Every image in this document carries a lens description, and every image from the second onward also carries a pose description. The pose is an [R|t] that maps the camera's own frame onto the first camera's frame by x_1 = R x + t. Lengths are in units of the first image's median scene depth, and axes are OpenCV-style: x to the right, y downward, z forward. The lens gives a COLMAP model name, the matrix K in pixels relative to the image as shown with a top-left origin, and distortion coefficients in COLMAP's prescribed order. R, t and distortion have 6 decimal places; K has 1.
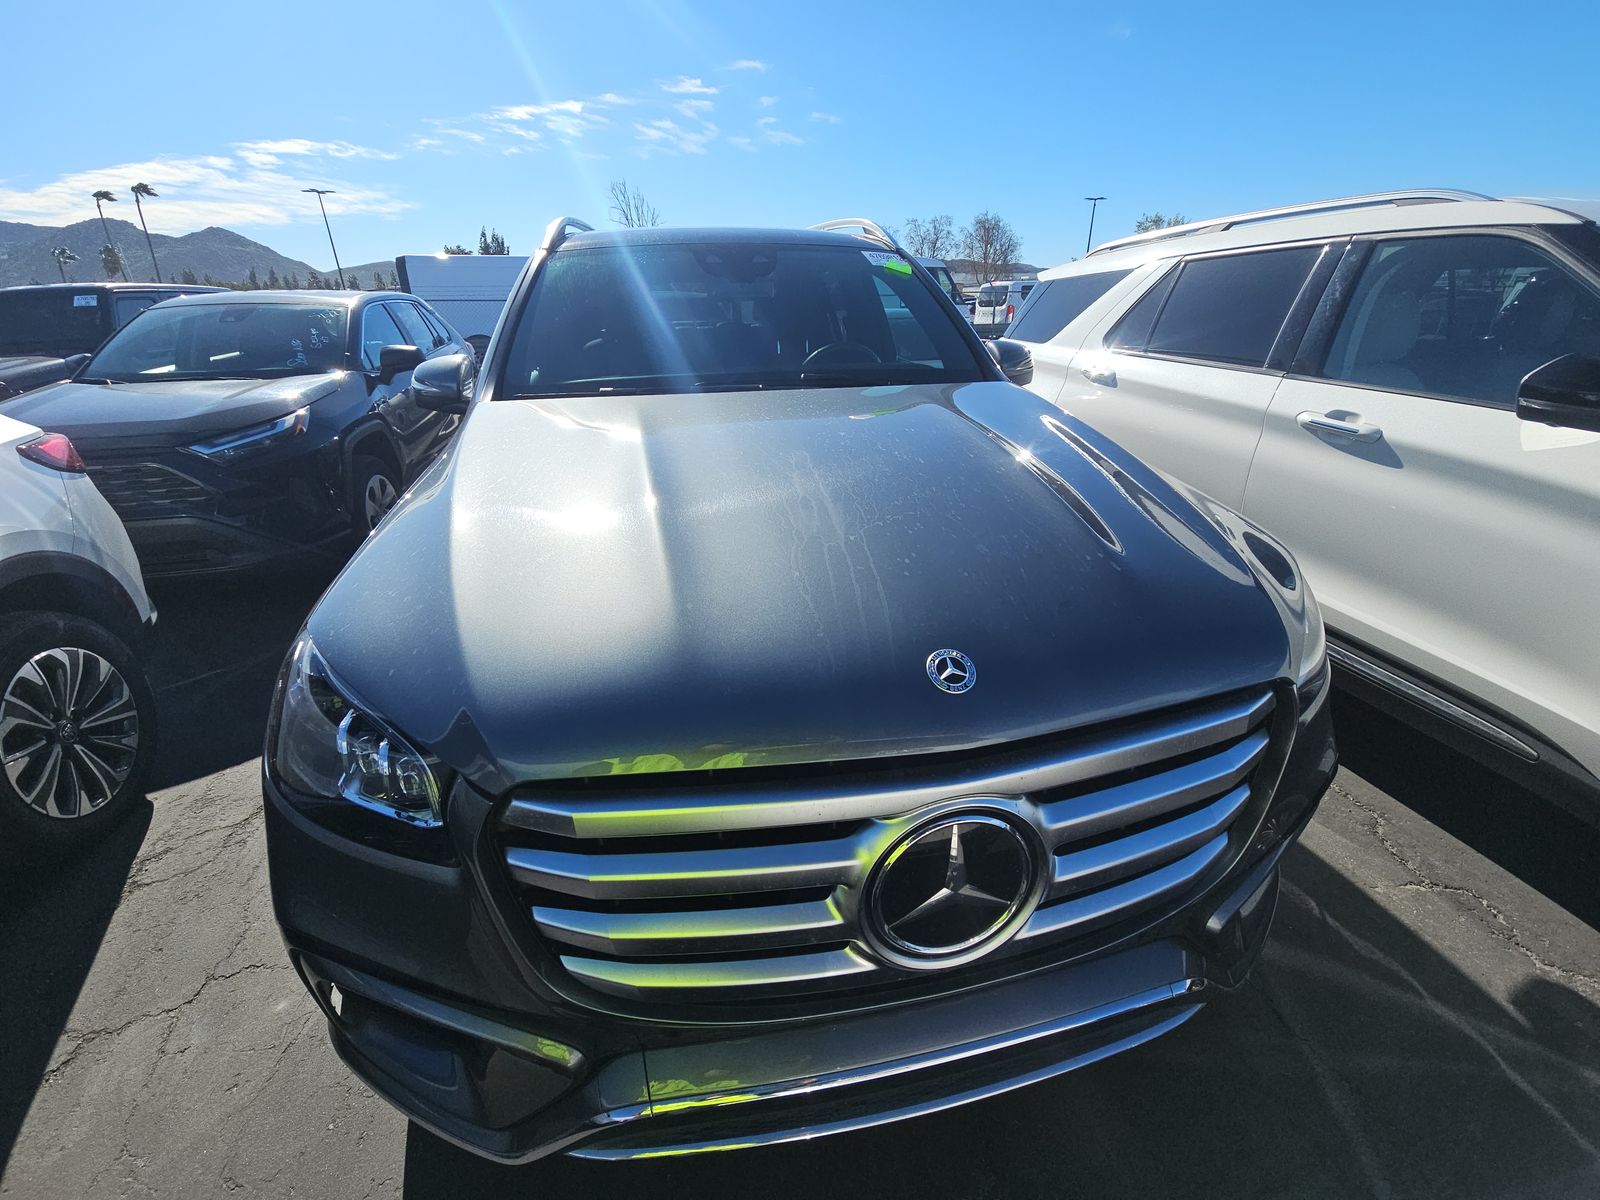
lens RADIAL K [[651.3, 0, 804.5], [0, 651.3, 593.1], [0, 0, 1]] dist [0.008169, -0.006964]
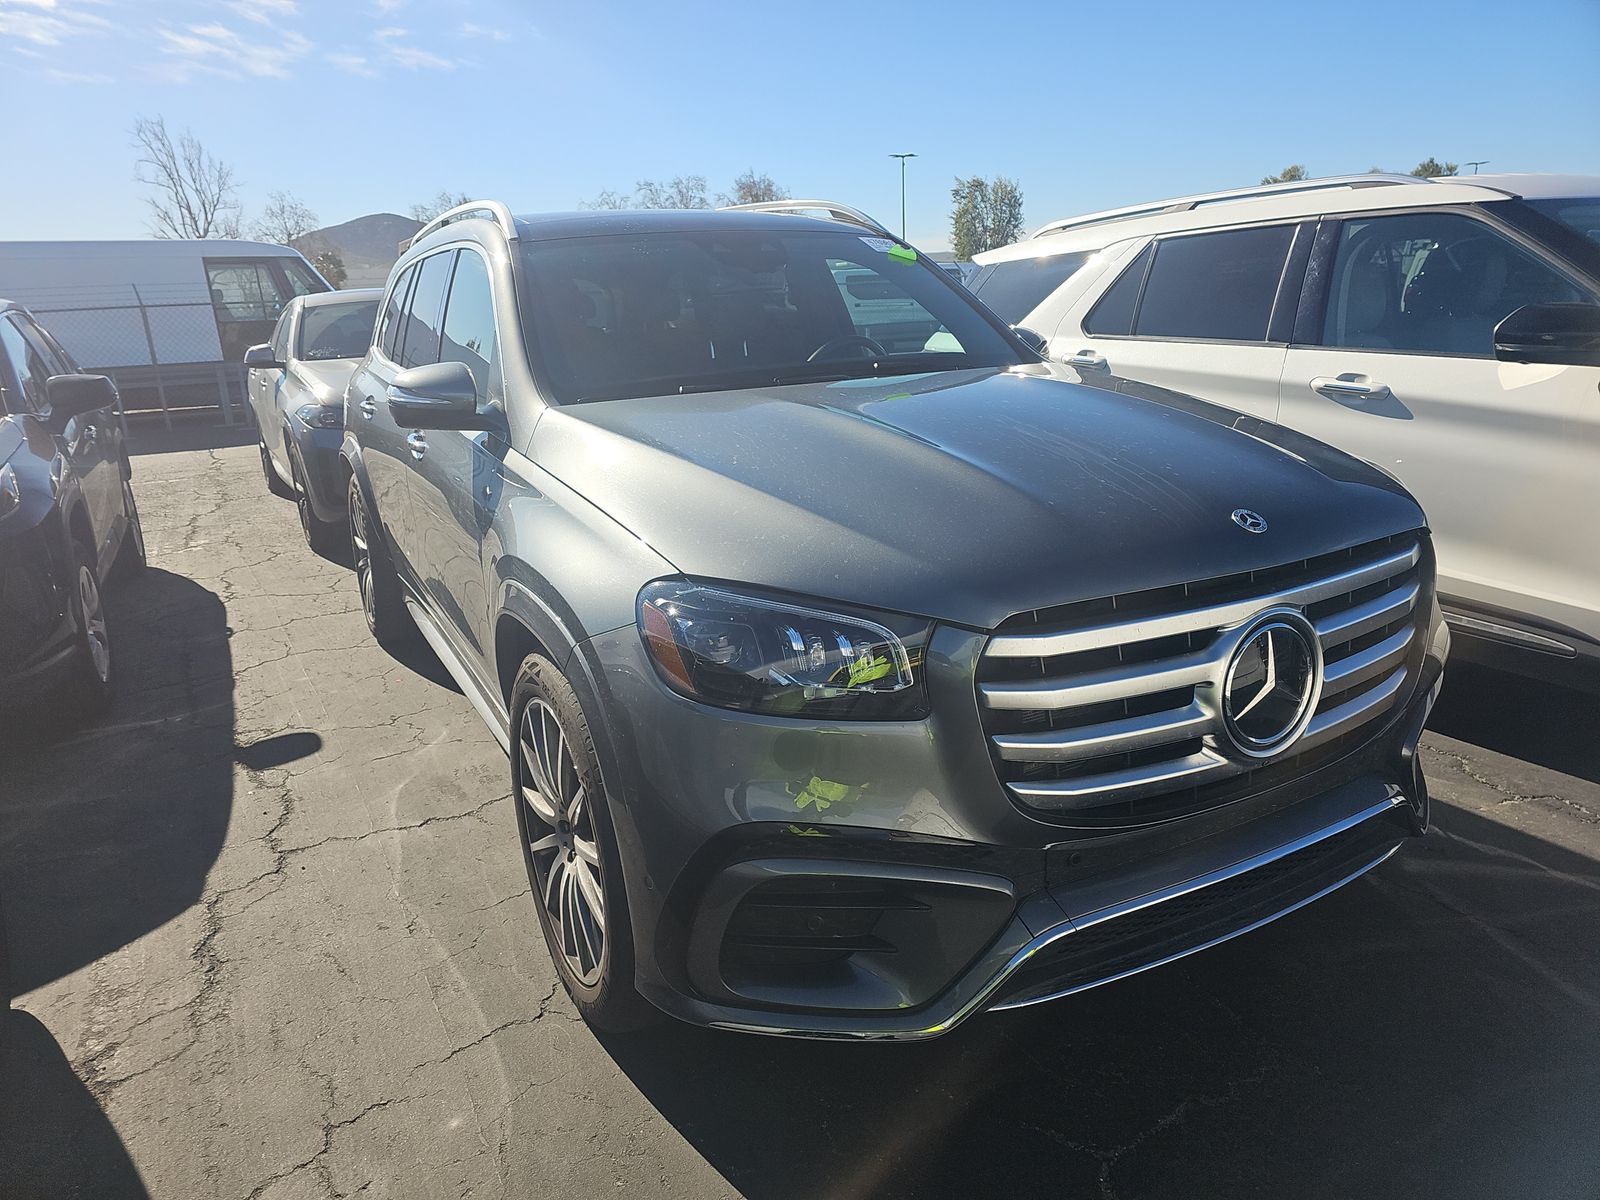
lens RADIAL K [[1075.3, 0, 789.4], [0, 1075.3, 606.2], [0, 0, 1]] dist [0.026466, -0.021191]
pose [[0.958844, -0.104171, 0.264134, -0.494493], [0.140547, 0.982436, -0.122747, 0.160583], [-0.246708, 0.154819, 0.956643, -0.352103]]
